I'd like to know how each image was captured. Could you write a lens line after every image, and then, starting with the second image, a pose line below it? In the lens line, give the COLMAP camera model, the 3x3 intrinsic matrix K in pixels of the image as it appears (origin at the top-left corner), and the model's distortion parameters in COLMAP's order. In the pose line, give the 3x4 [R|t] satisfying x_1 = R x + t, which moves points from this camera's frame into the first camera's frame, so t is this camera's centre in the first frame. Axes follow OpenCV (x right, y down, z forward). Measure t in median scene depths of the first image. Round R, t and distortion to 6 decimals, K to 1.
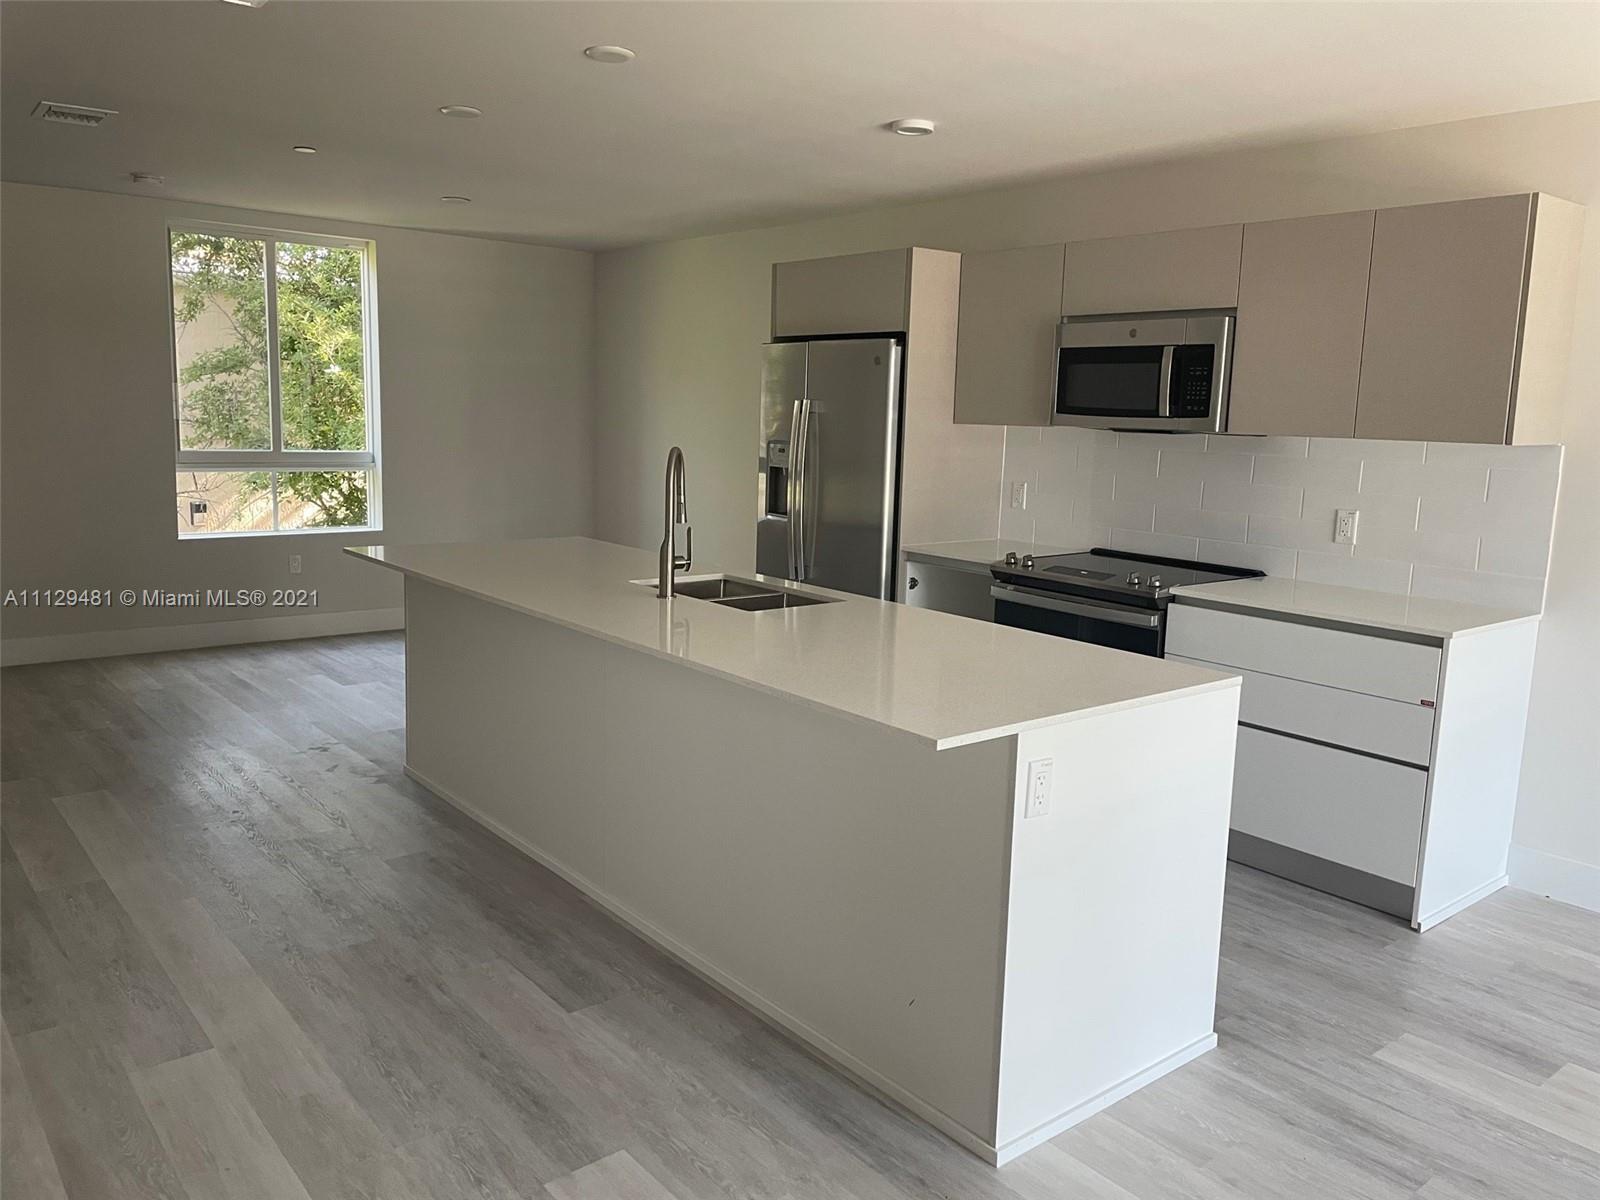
lens RADIAL K [[1226.7, 0, 792.9], [0, 1226.7, 598.9], [0, 0, 1]] dist [0.001664, 0.000290]
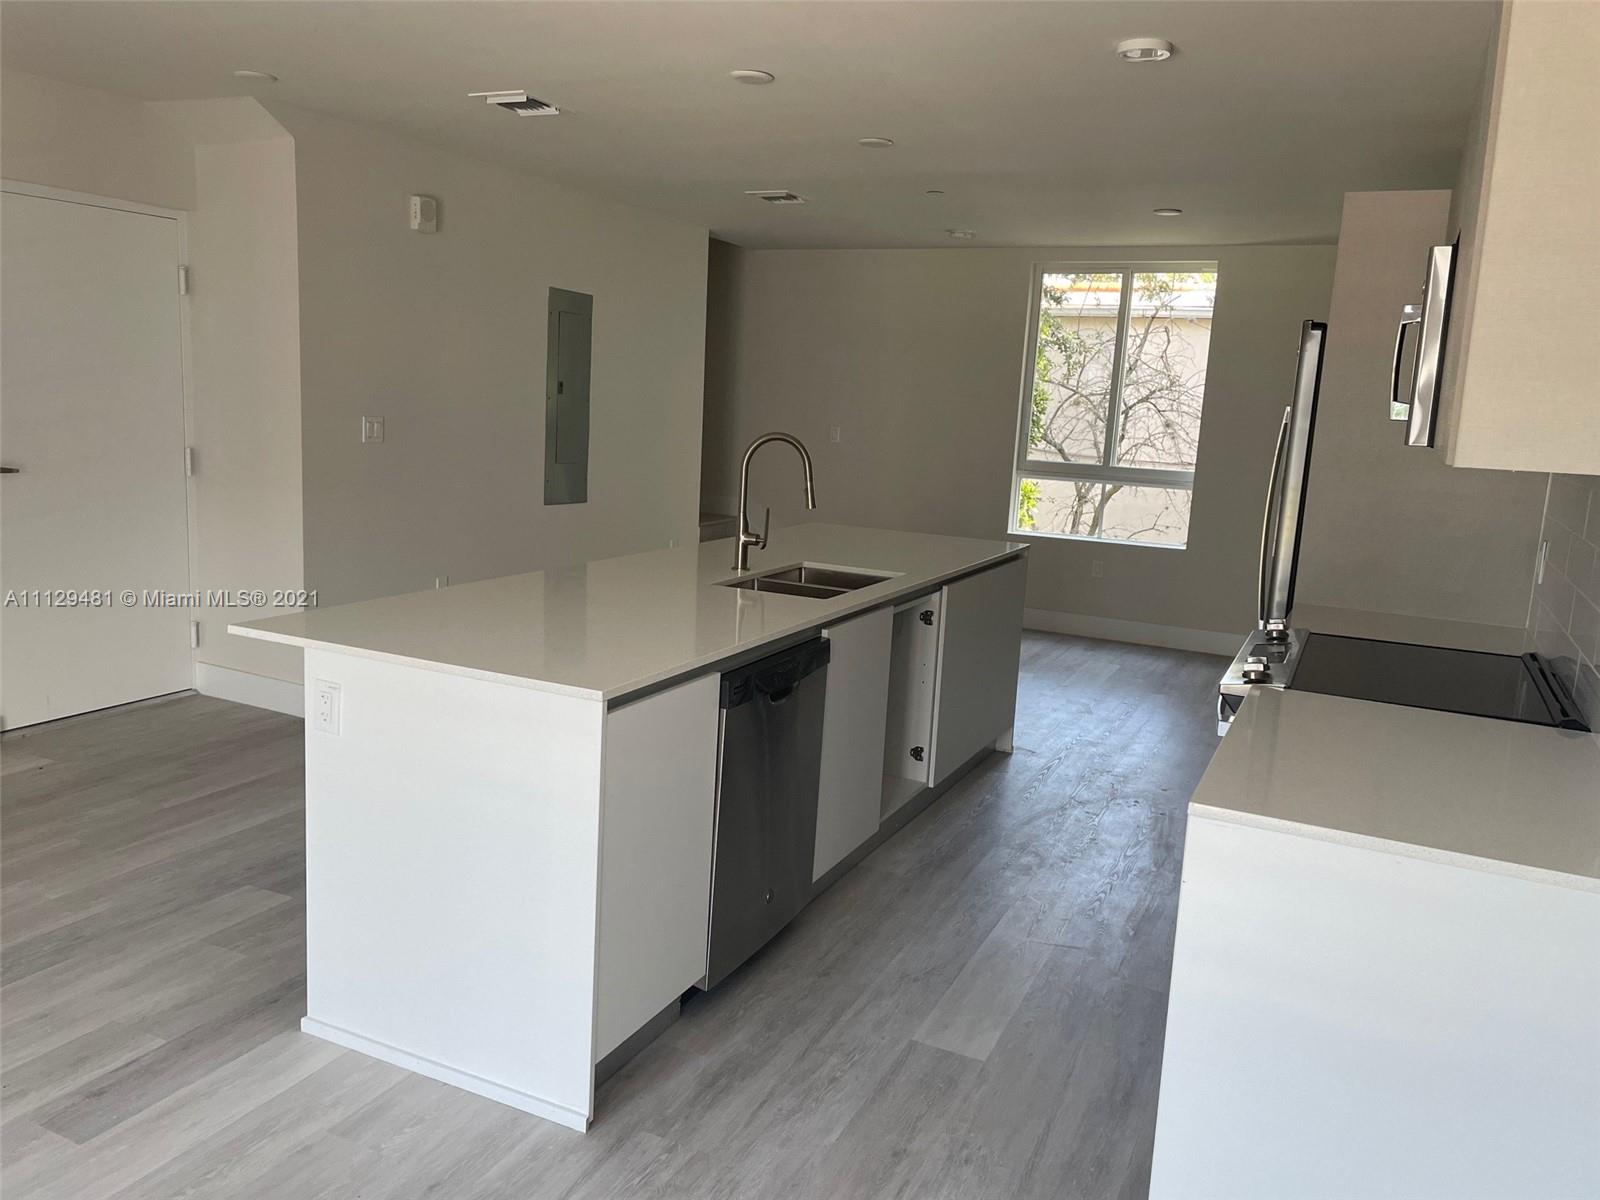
lens RADIAL K [[1226.7, 0, 792.9], [0, 1226.7, 598.9], [0, 0, 1]] dist [0.001664, 0.000290]
pose [[0.424213, 0.149101, -0.893203, 0.879274], [-0.188225, 0.979328, 0.074083, -0.063725], [0.885785, 0.136697, 0.443508, 0.565572]]
